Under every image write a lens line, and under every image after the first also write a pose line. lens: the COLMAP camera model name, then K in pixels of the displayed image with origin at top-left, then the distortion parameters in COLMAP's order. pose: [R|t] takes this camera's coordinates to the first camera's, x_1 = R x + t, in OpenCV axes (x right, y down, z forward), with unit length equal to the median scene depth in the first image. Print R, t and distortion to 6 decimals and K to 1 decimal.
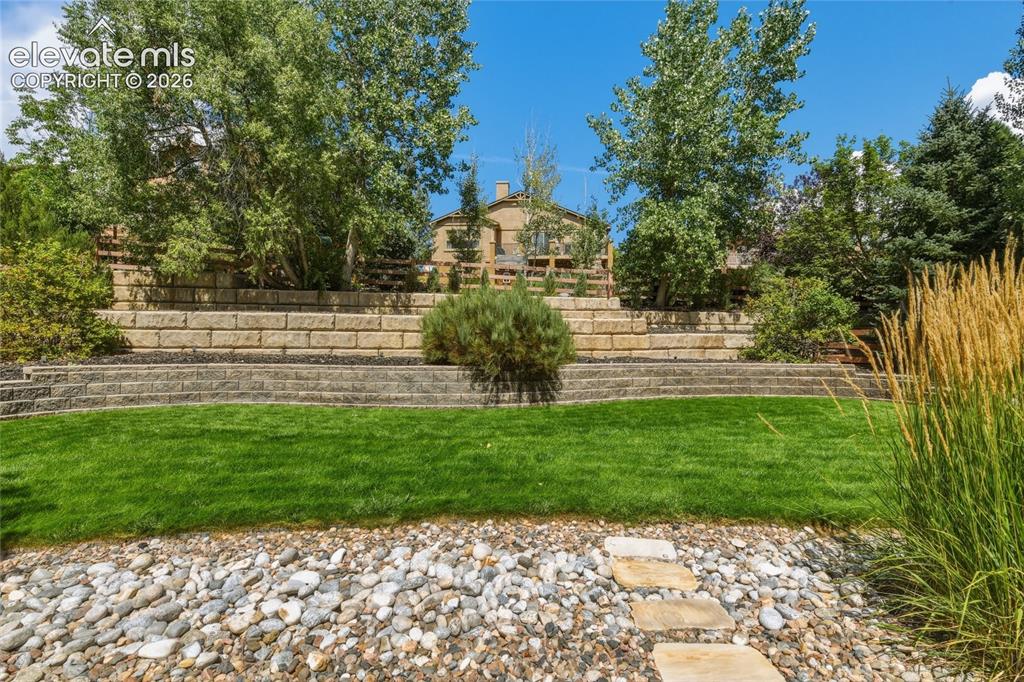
lens RADIAL K [[453.4, 0, 514.7], [0, 453.4, 342.1], [0, 0, 1]] dist [0.003010, 0.000486]
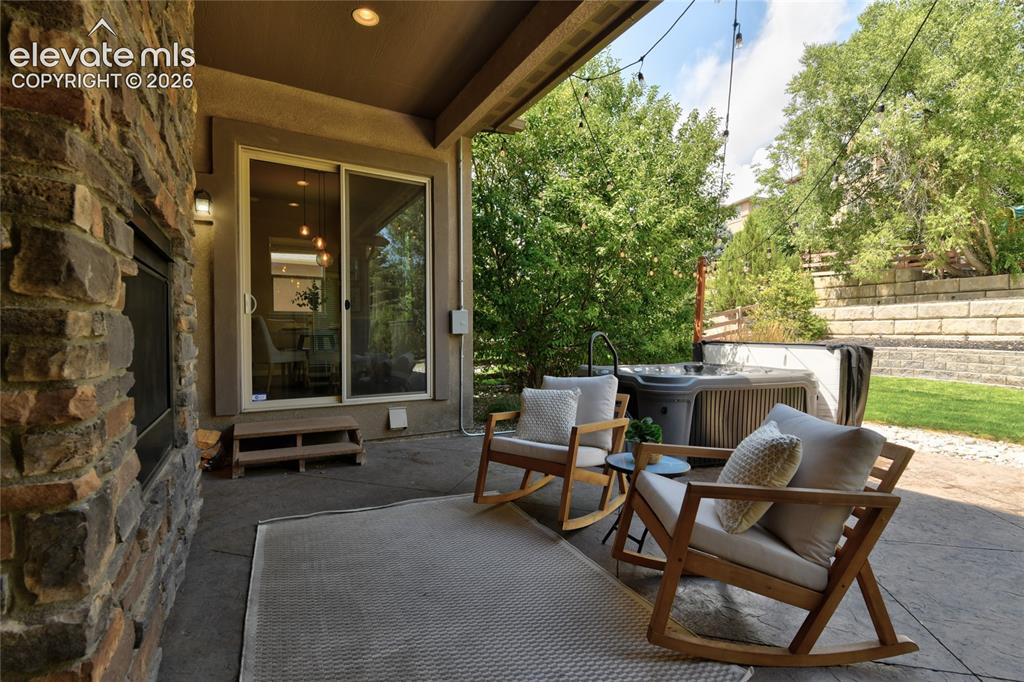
lens RADIAL K [[454.8, 0, 509.8], [0, 454.8, 342.5], [0, 0, 1]] dist [0.000334, -0.012149]
pose [[0.304258, 0.016187, -0.952452, 0.183695], [0.018874, 0.999557, 0.023016, -0.013802], [0.952403, -0.024979, 0.303818, -0.368928]]
